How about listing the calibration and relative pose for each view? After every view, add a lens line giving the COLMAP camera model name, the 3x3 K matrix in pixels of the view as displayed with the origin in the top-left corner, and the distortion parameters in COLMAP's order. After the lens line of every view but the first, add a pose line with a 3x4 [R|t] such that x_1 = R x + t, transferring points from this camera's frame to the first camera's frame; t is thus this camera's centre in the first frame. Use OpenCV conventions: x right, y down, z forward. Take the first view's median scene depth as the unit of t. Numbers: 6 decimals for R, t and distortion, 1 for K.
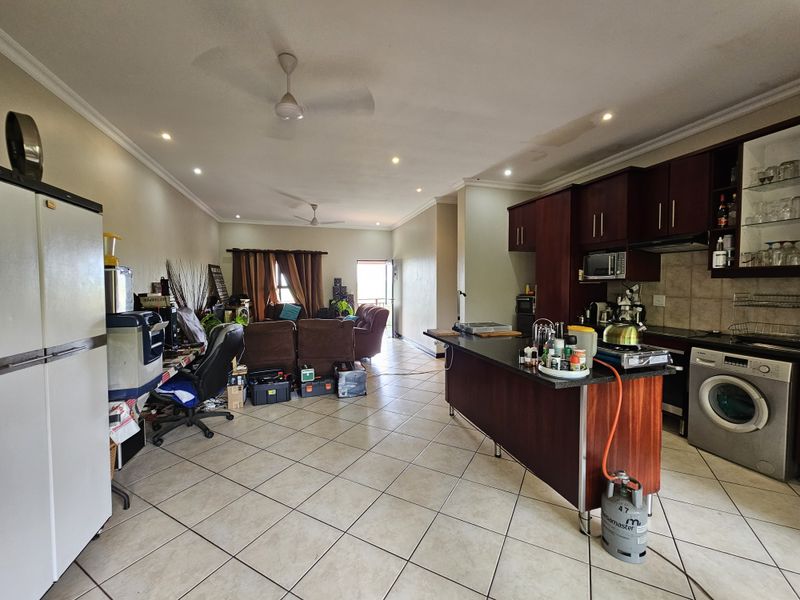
lens RADIAL K [[329.8, 0, 401.1], [0, 329.8, 297.4], [0, 0, 1]] dist [-0.000441, -0.000545]
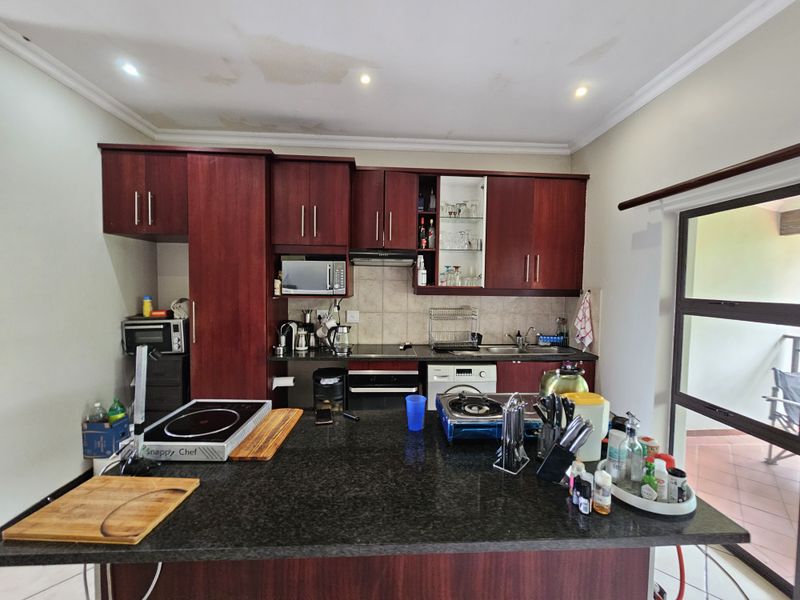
lens RADIAL K [[329.8, 0, 403.9], [0, 329.8, 296.9], [0, 0, 1]] dist [-0.000441, -0.000545]
pose [[0.233850, -0.033018, 0.971712, -0.044486], [0.024810, 0.999300, 0.027985, -0.039072], [-0.971956, 0.017564, 0.234506, 0.375132]]
